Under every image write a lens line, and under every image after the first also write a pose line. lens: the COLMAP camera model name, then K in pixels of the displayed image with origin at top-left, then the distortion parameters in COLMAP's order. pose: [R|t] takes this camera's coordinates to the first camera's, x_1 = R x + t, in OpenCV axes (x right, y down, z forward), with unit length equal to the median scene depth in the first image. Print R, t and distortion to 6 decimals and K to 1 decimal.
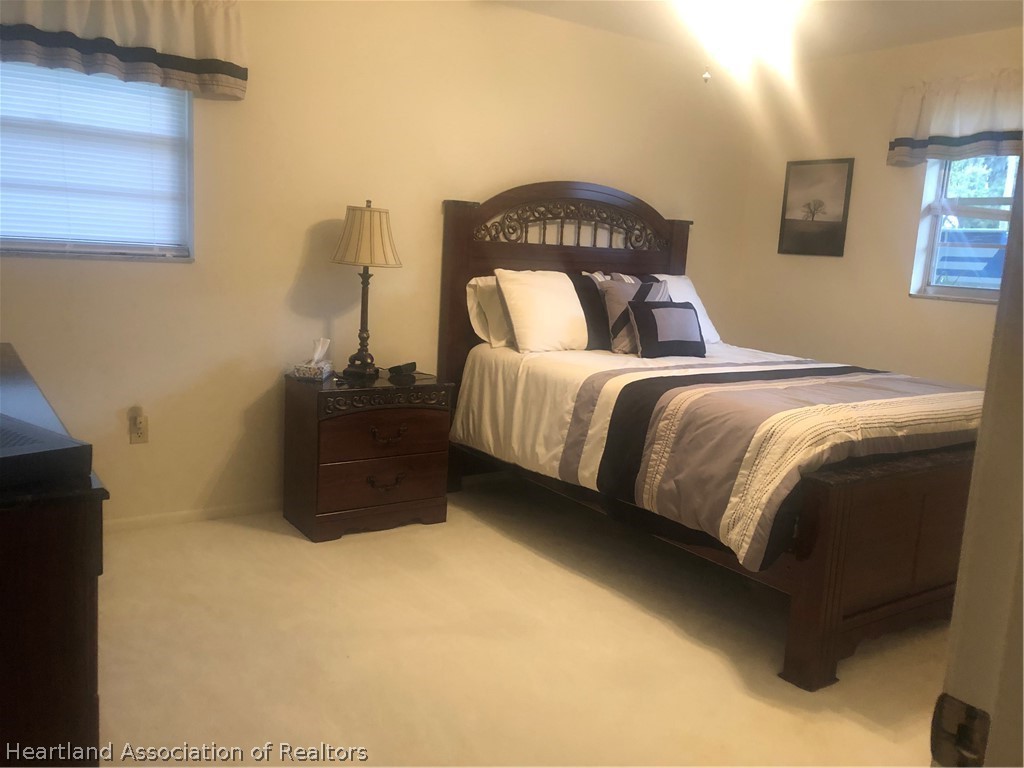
lens RADIAL K [[827.9, 0, 512.7], [0, 827.9, 374.4], [0, 0, 1]] dist [0.033281, -0.016125]
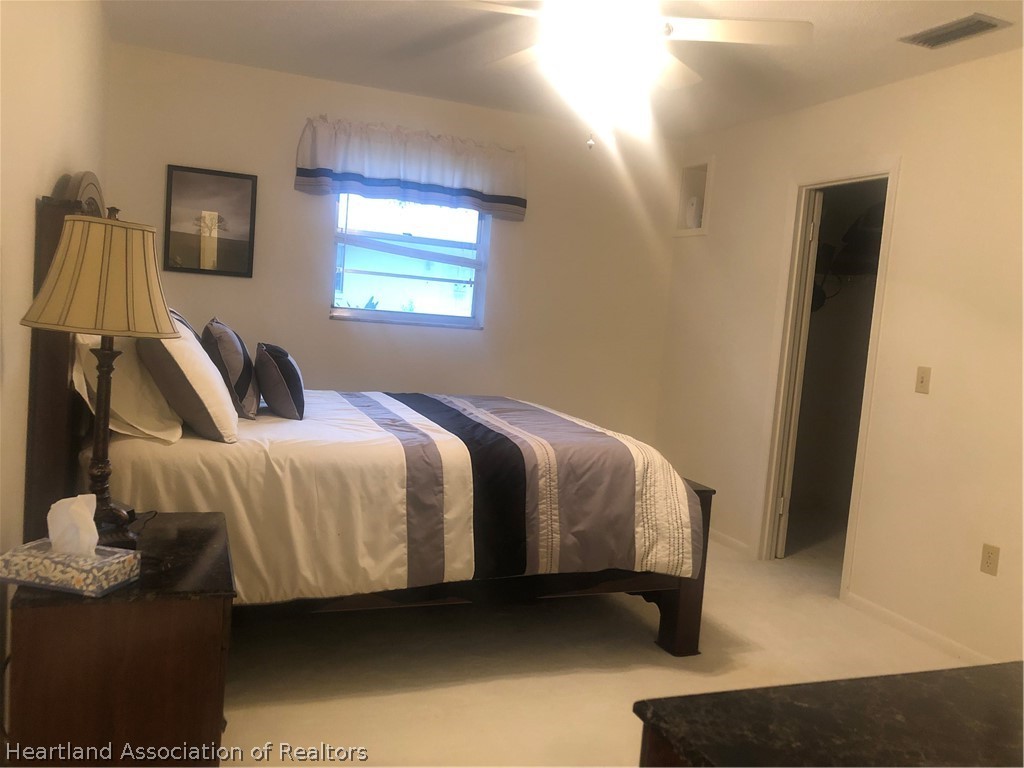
lens RADIAL K [[816.4, 0, 518.0], [0, 816.4, 377.8], [0, 0, 1]] dist [0.160579, -0.376793]
pose [[0.233487, -0.122895, 0.964563, -0.661966], [0.081893, 0.990942, 0.106432, -0.149965], [-0.968905, 0.054140, 0.241436, 0.692088]]
